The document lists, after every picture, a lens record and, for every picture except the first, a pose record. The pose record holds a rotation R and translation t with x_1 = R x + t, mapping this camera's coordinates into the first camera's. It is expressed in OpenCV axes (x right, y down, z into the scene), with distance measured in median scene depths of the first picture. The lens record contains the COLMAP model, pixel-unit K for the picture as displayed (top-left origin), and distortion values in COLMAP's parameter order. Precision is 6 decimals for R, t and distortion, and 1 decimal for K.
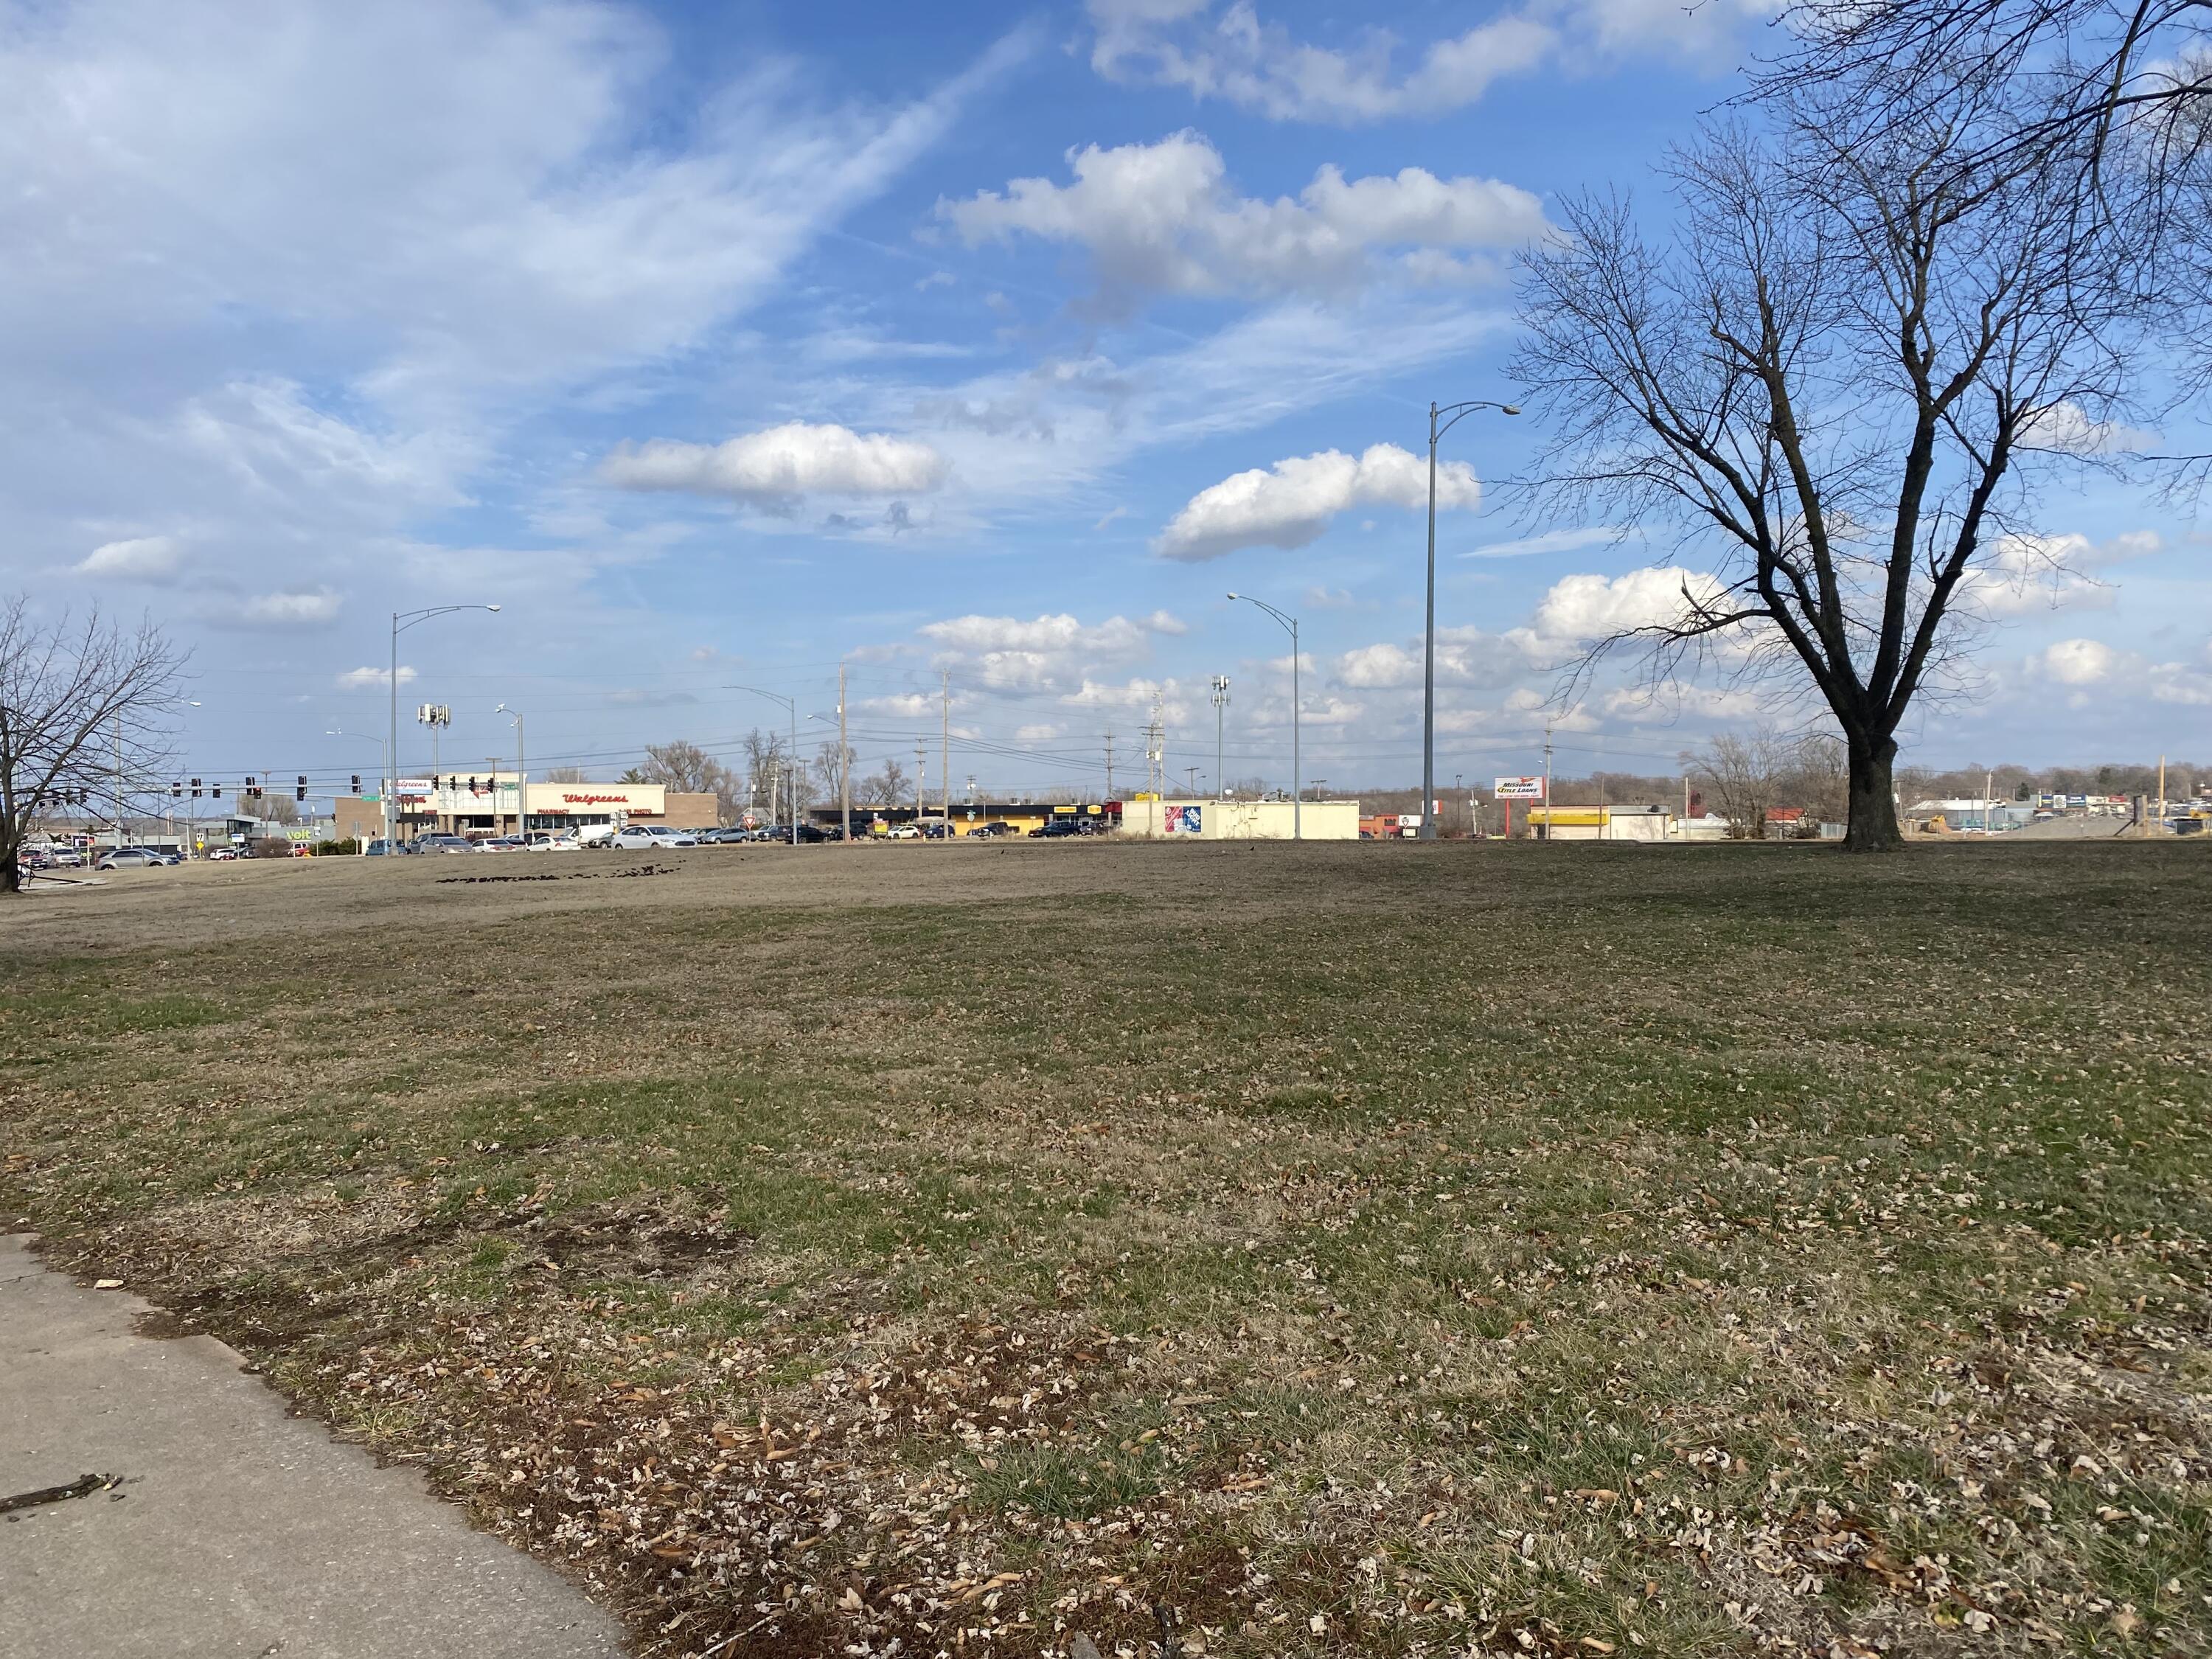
lens RADIAL K [[1771.4, 0, 1106.0], [0, 1771.4, 829.5], [0, 0, 1]] dist [0.102304, -0.005188]
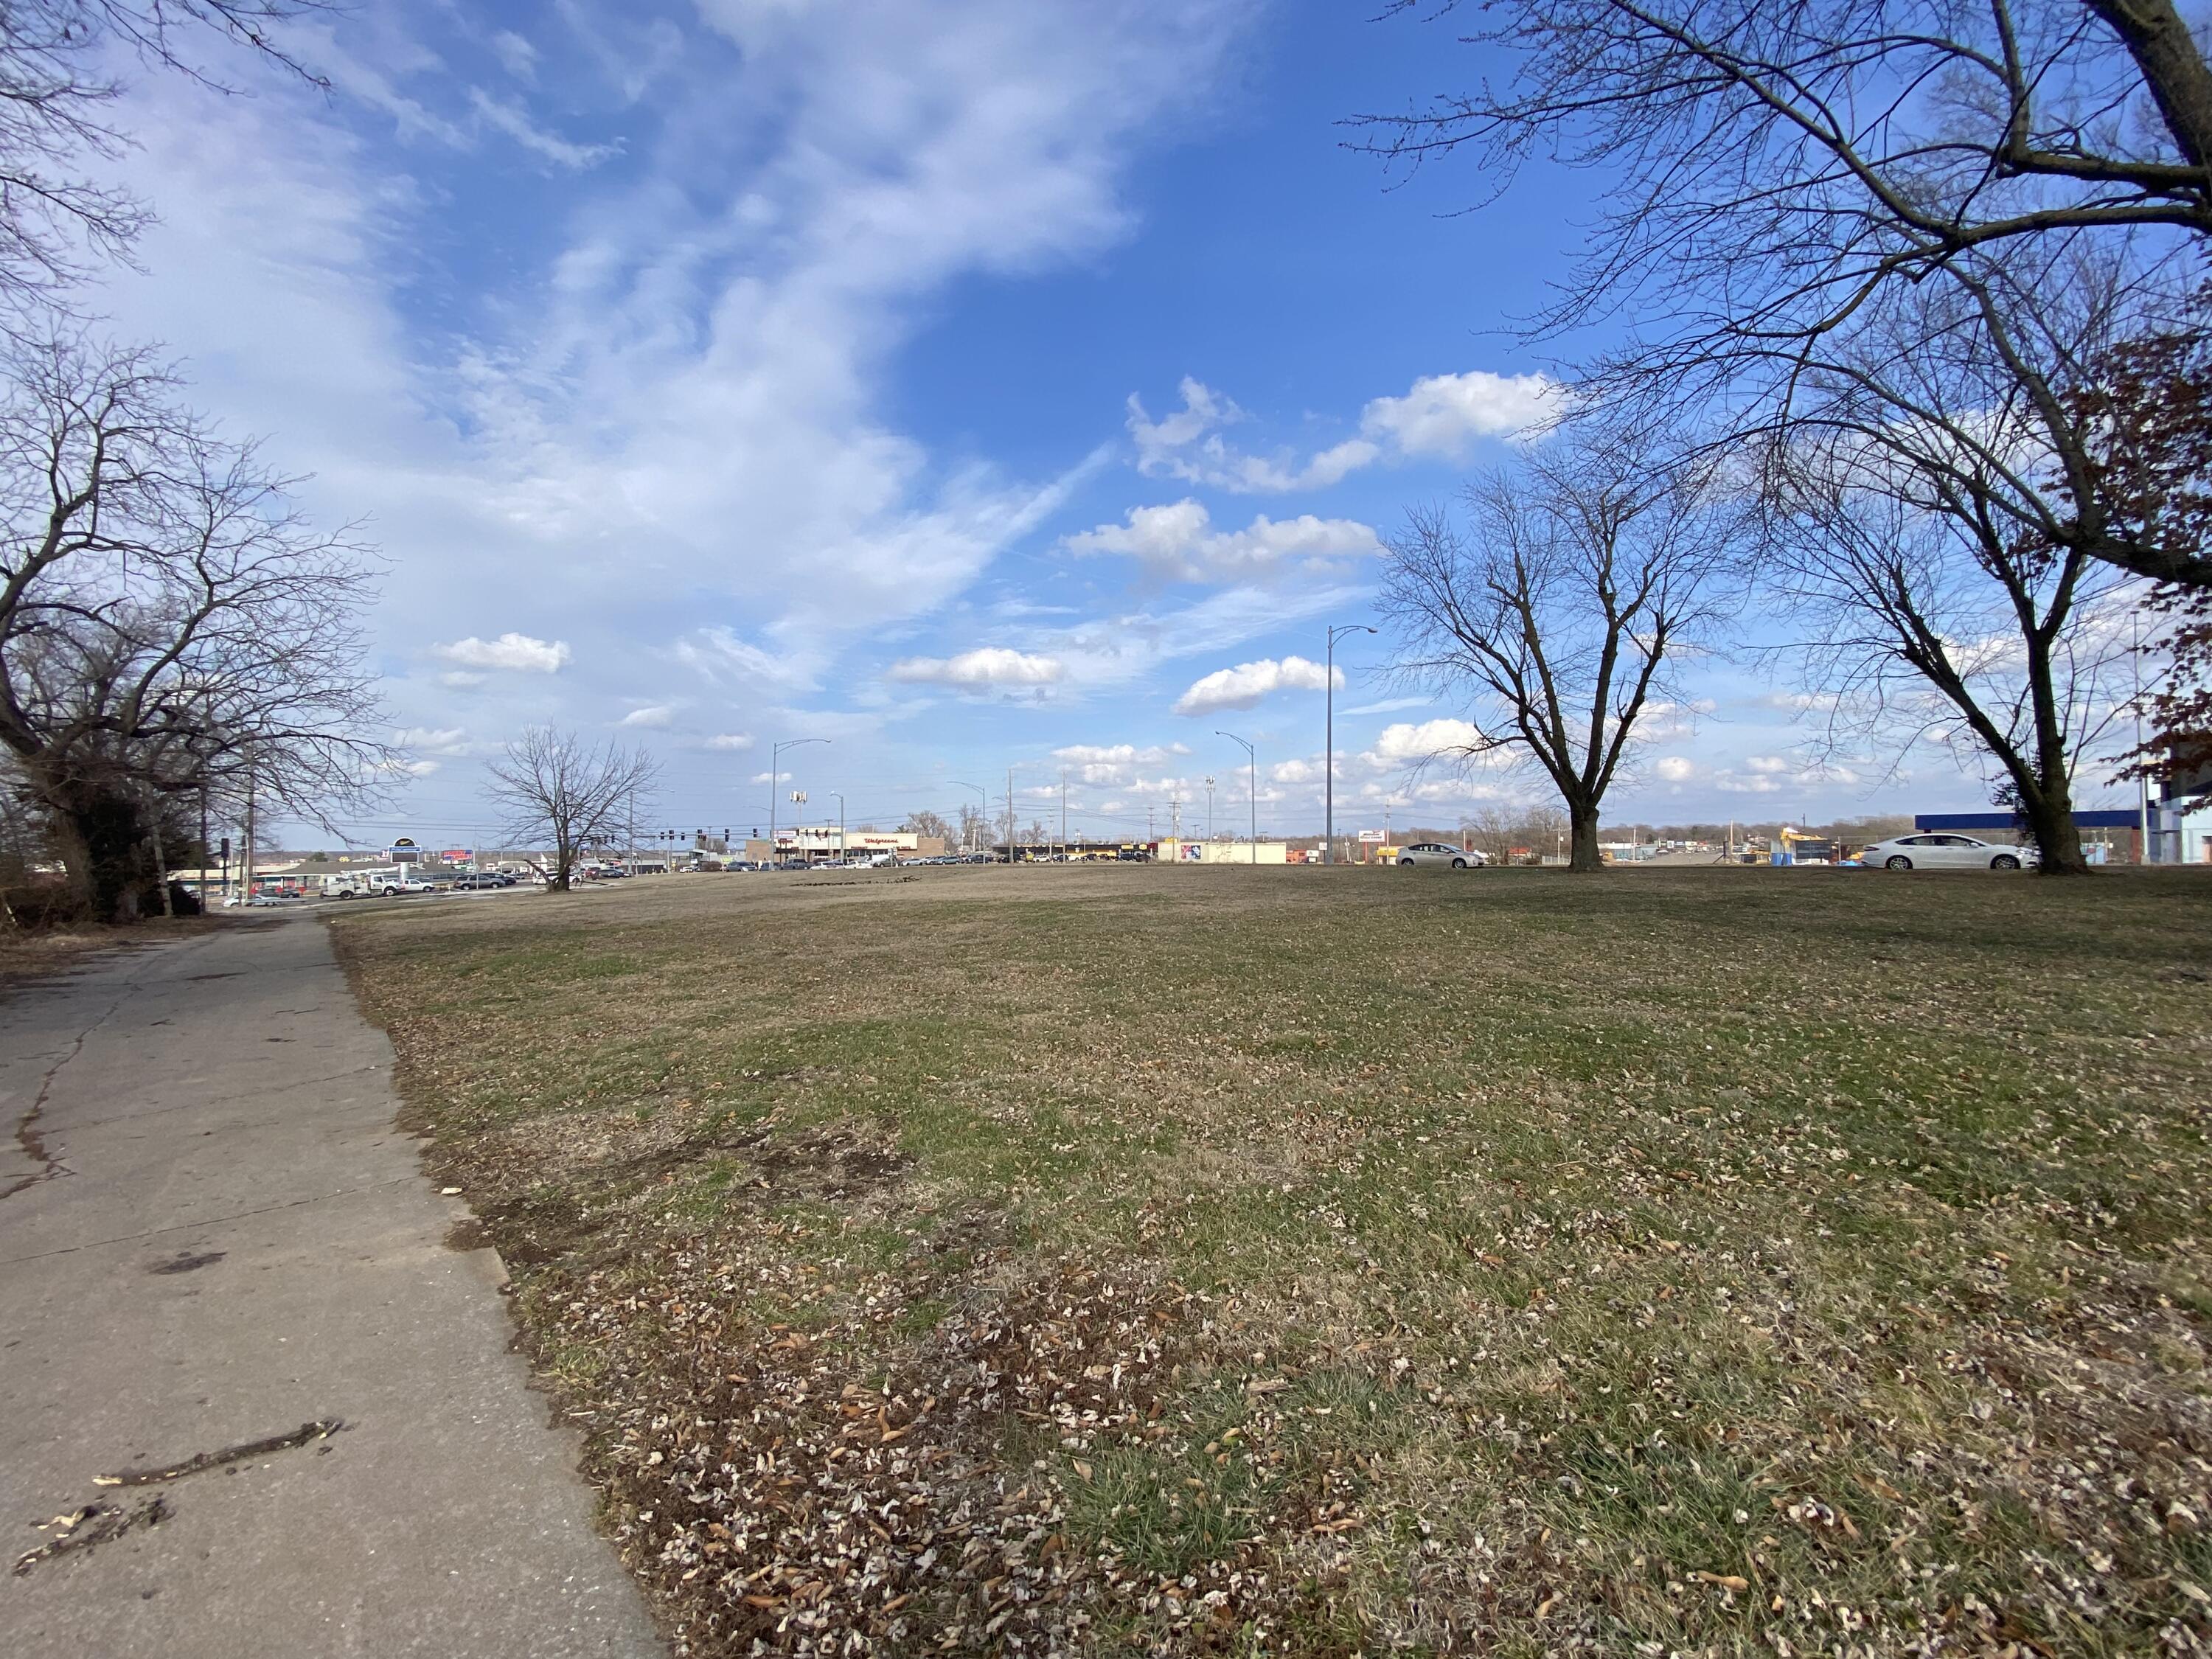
lens RADIAL K [[890.6, 0, 1183.0], [0, 890.6, 894.3], [0, 0, 1]] dist [0.020315, 0.000297]
pose [[0.999172, -0.000482, 0.040676, -0.006769], [-0.001231, 0.999113, 0.042086, -0.002595], [-0.040660, -0.042101, 0.998286, 0.118583]]
